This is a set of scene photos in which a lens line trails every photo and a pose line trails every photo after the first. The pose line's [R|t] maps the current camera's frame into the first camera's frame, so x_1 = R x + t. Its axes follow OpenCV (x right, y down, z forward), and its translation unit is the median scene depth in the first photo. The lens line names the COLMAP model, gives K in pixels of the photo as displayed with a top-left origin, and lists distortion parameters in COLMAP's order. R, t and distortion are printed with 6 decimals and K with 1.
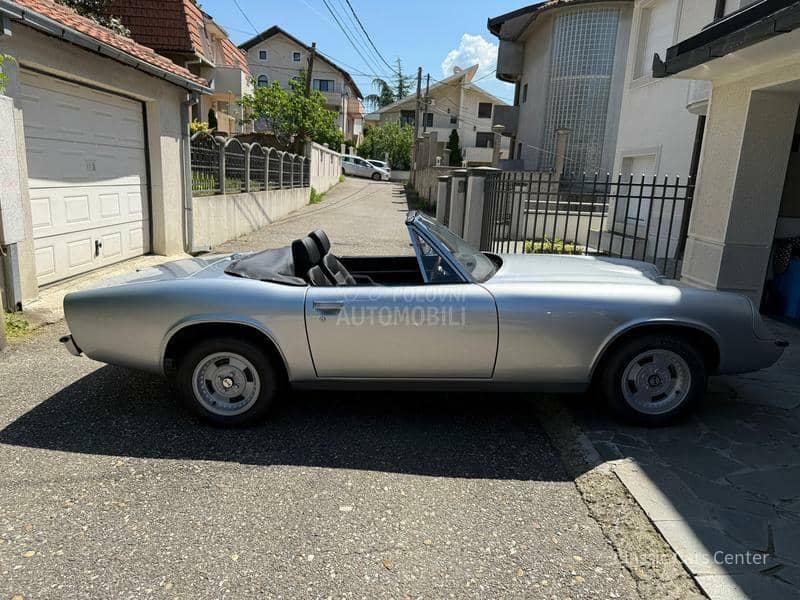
lens RADIAL K [[599.8, 0, 400.0], [0, 599.8, 300.0], [0, 0, 1]] dist [0.109211, -0.185440]
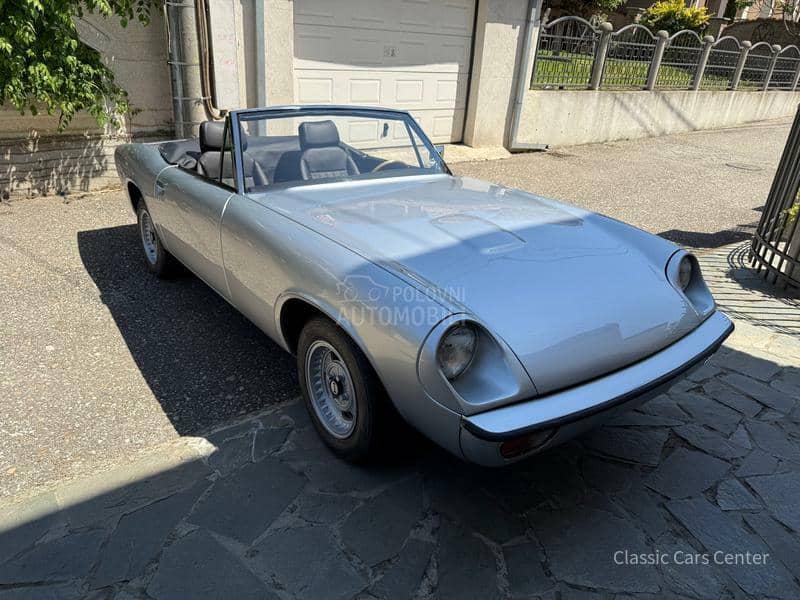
lens RADIAL K [[599.8, 0, 400.0], [0, 599.8, 300.0], [0, 0, 1]] dist [0.109211, -0.185440]
pose [[0.579735, 0.318003, -0.750187, 0.435855], [-0.196618, 0.948086, 0.249949, -0.065186], [0.790727, 0.002596, 0.612164, 0.304192]]
